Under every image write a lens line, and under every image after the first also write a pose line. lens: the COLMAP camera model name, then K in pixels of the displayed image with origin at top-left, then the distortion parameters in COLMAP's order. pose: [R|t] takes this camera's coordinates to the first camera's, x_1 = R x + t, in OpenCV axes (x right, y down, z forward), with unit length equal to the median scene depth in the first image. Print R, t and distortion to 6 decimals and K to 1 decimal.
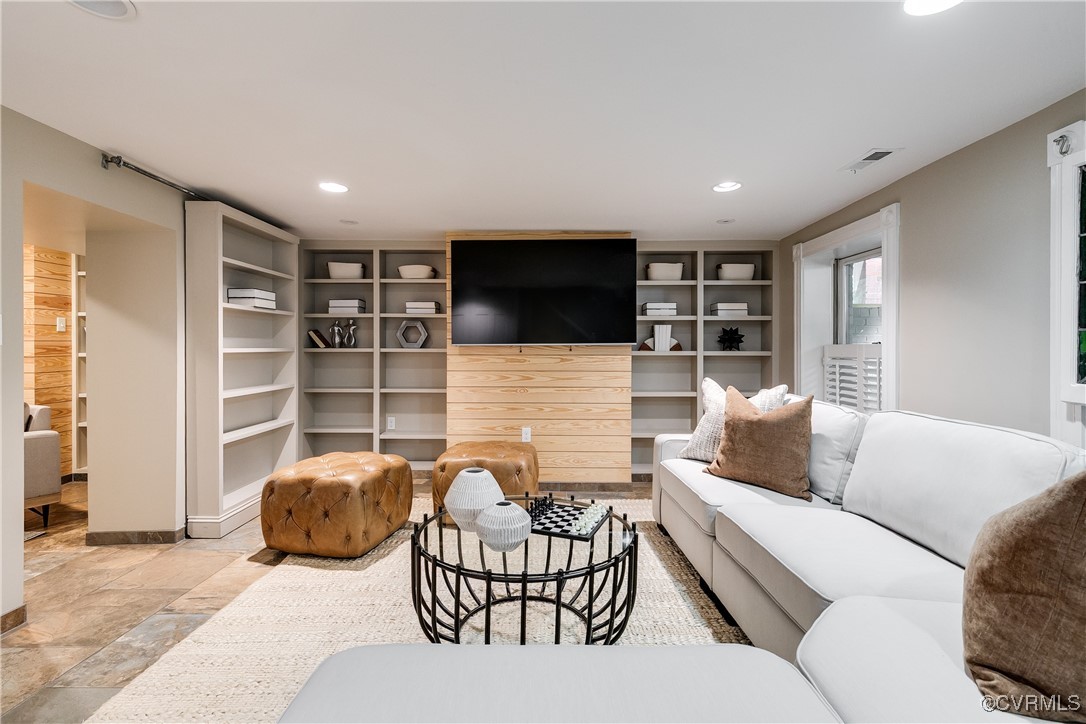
lens RADIAL K [[505.5, 0, 546.3], [0, 505.5, 354.8], [0, 0, 1]] dist [0.008179, -0.001491]
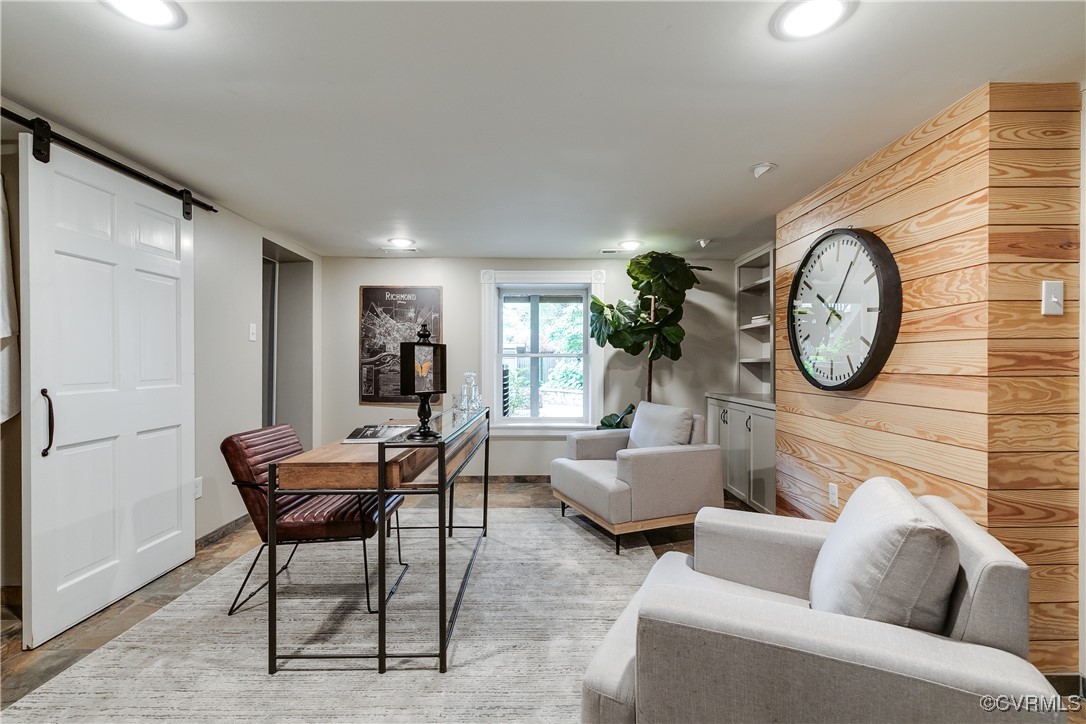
lens RADIAL K [[505.5, 0, 535.0], [0, 505.5, 361.2], [0, 0, 1]] dist [0.008179, -0.001491]
pose [[0.033708, -0.005496, -0.999417, -0.580181], [-0.011968, 0.999911, -0.005902, -0.001677], [0.999360, 0.012160, 0.033639, 0.593281]]
